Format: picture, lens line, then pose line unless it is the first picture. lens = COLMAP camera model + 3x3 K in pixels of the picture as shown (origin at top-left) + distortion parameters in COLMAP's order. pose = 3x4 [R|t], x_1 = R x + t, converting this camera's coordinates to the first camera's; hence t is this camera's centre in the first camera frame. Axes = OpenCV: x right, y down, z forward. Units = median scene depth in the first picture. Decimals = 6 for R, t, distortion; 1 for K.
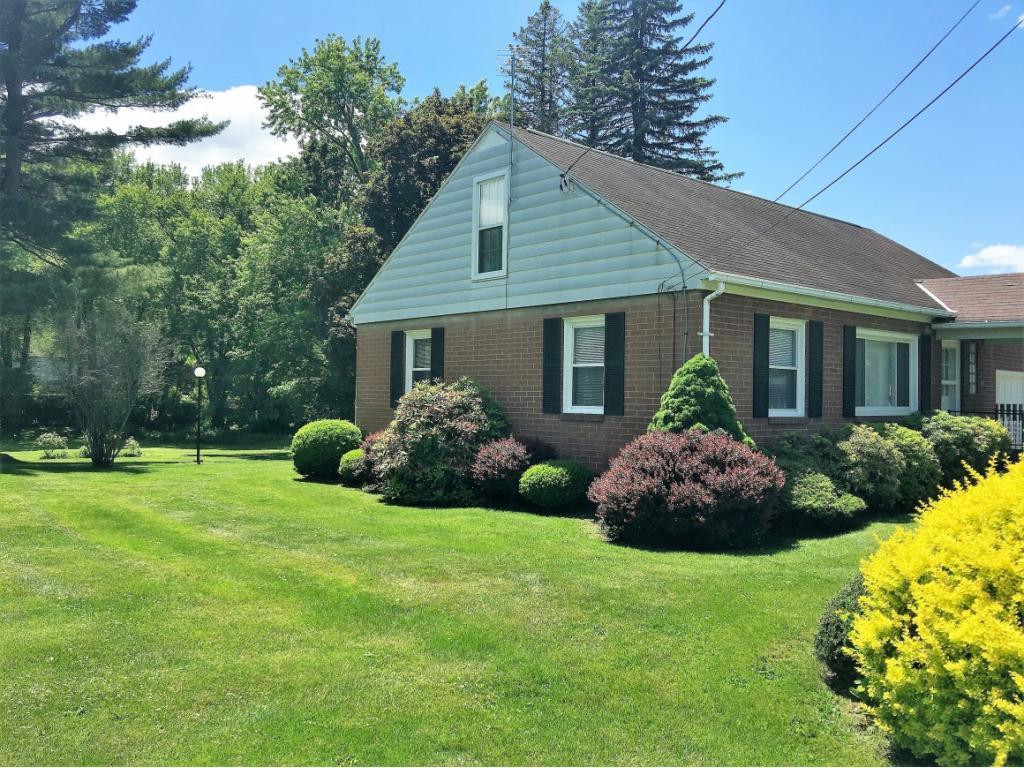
lens RADIAL K [[860.0, 0, 512.0], [0, 860.0, 384.0], [0, 0, 1]] dist [0.106181, -0.203313]
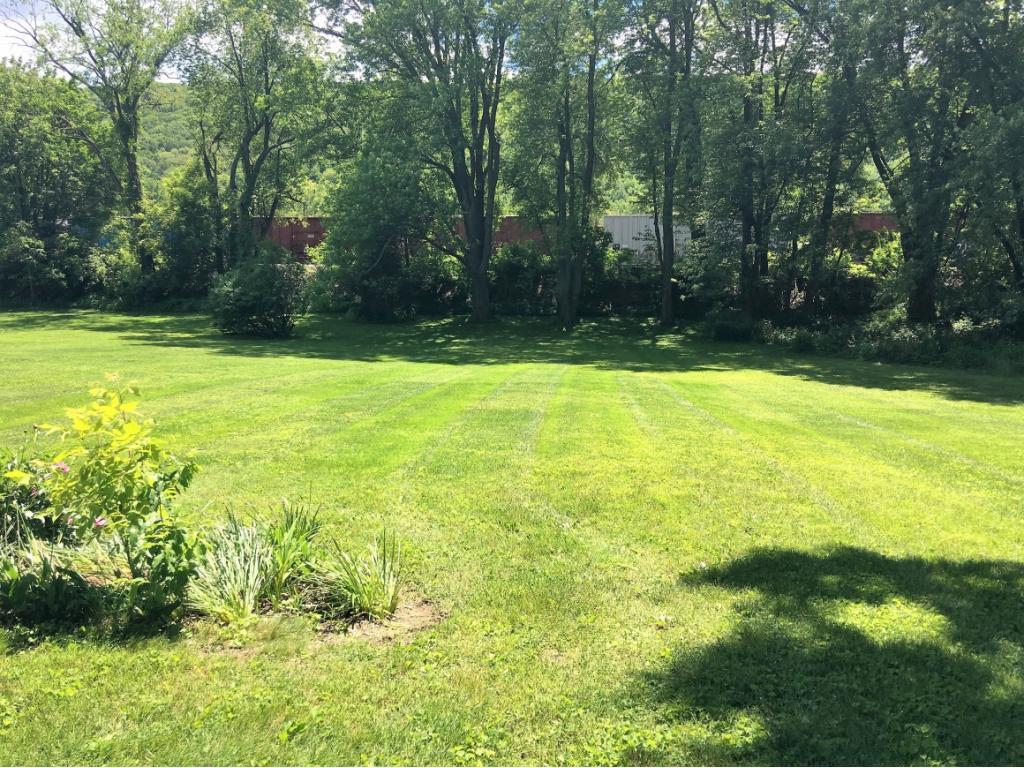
lens RADIAL K [[860.0, 0, 512.0], [0, 860.0, 384.0], [0, 0, 1]] dist [0.106181, -0.203313]
pose [[0.736185, 0.069079, -0.673246, -0.475091], [0.010004, 0.993558, 0.112884, 0.070476], [0.676707, -0.089839, 0.730751, 1.315002]]
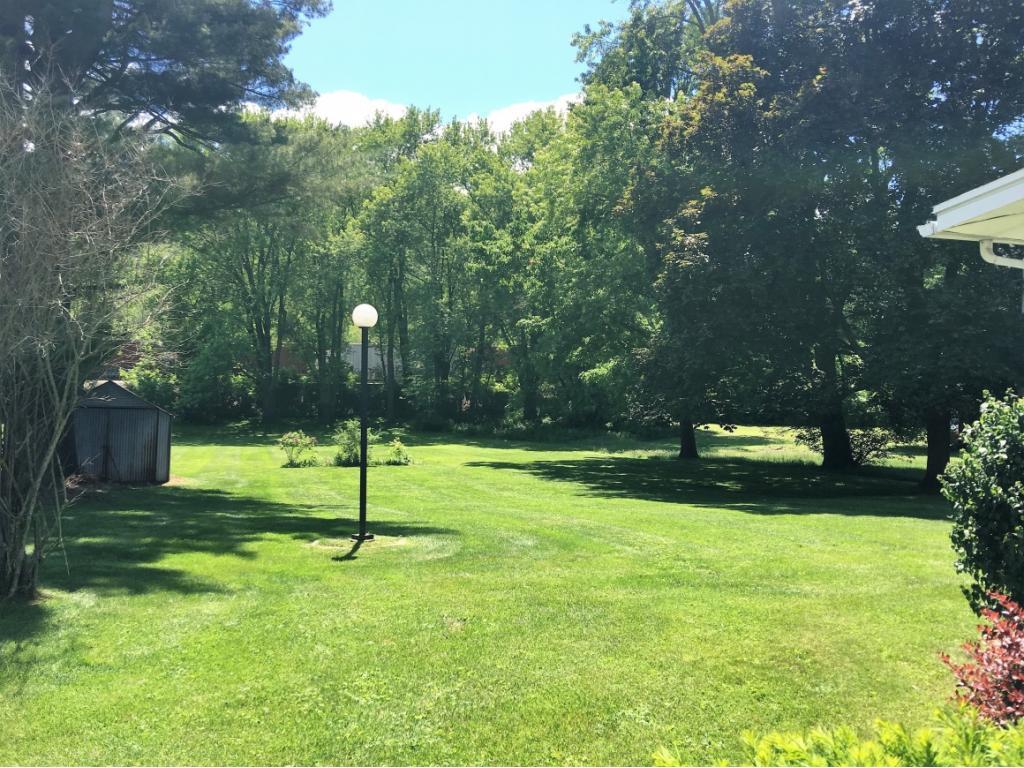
lens RADIAL K [[860.0, 0, 512.0], [0, 860.0, 384.0], [0, 0, 1]] dist [0.106181, -0.203313]
pose [[0.932941, -0.005106, -0.359992, -0.115171], [0.009981, 0.999882, 0.011686, 0.010467], [0.359890, -0.014495, 0.932882, 0.492317]]
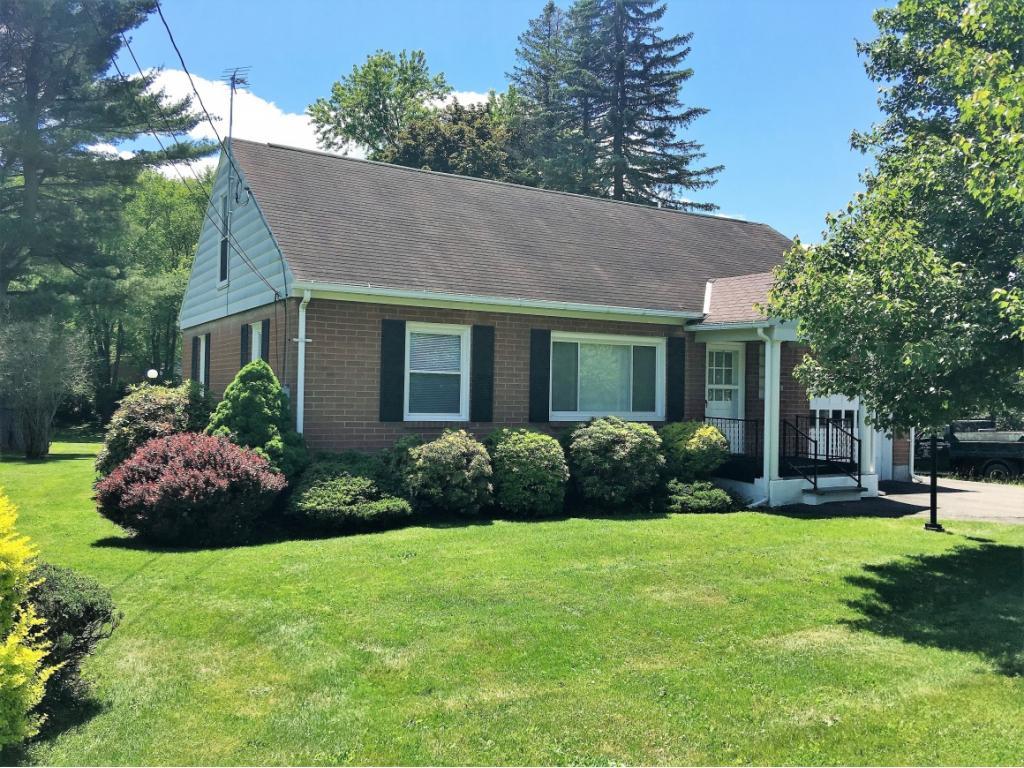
lens RADIAL K [[860.0, 0, 512.0], [0, 860.0, 384.0], [0, 0, 1]] dist [0.106181, -0.203313]
pose [[0.979150, 0.003337, -0.203110, 0.231117], [-0.003271, 0.999994, 0.000661, -0.002324], [0.203111, 0.000017, 0.979156, 0.013830]]
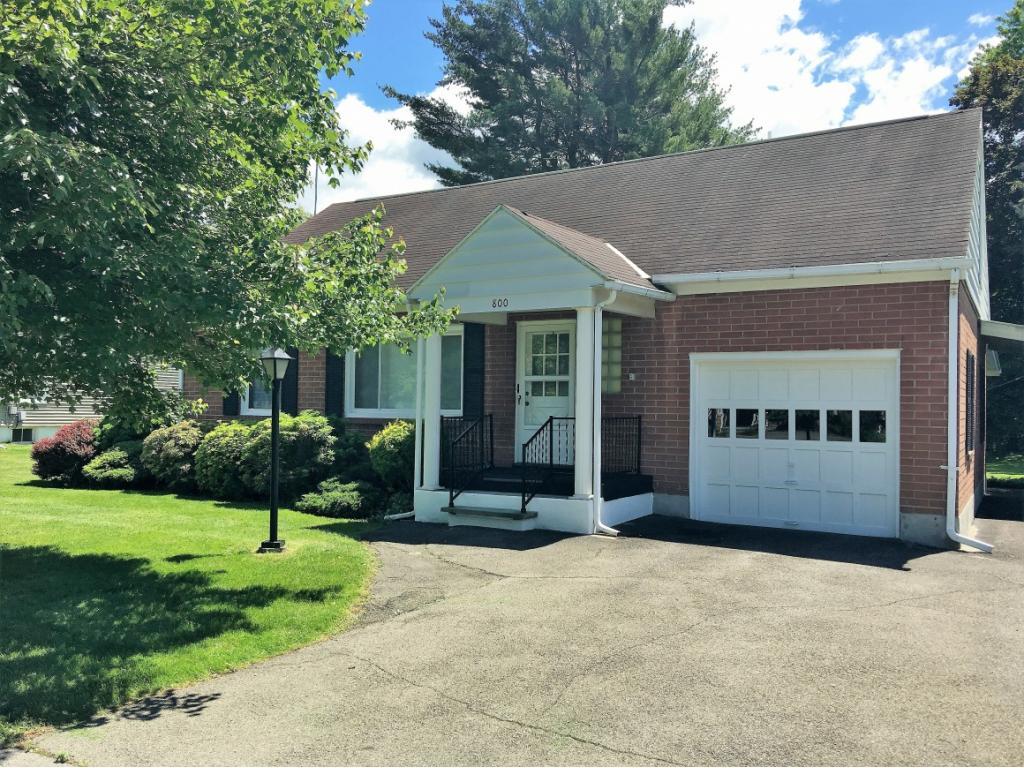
lens RADIAL K [[860.0, 0, 512.0], [0, 860.0, 384.0], [0, 0, 1]] dist [0.106181, -0.203313]
pose [[0.276242, -0.027942, -0.960682, 0.597337], [0.008962, 0.999609, -0.026497, 0.011197], [0.961046, -0.001290, 0.276384, 0.380614]]
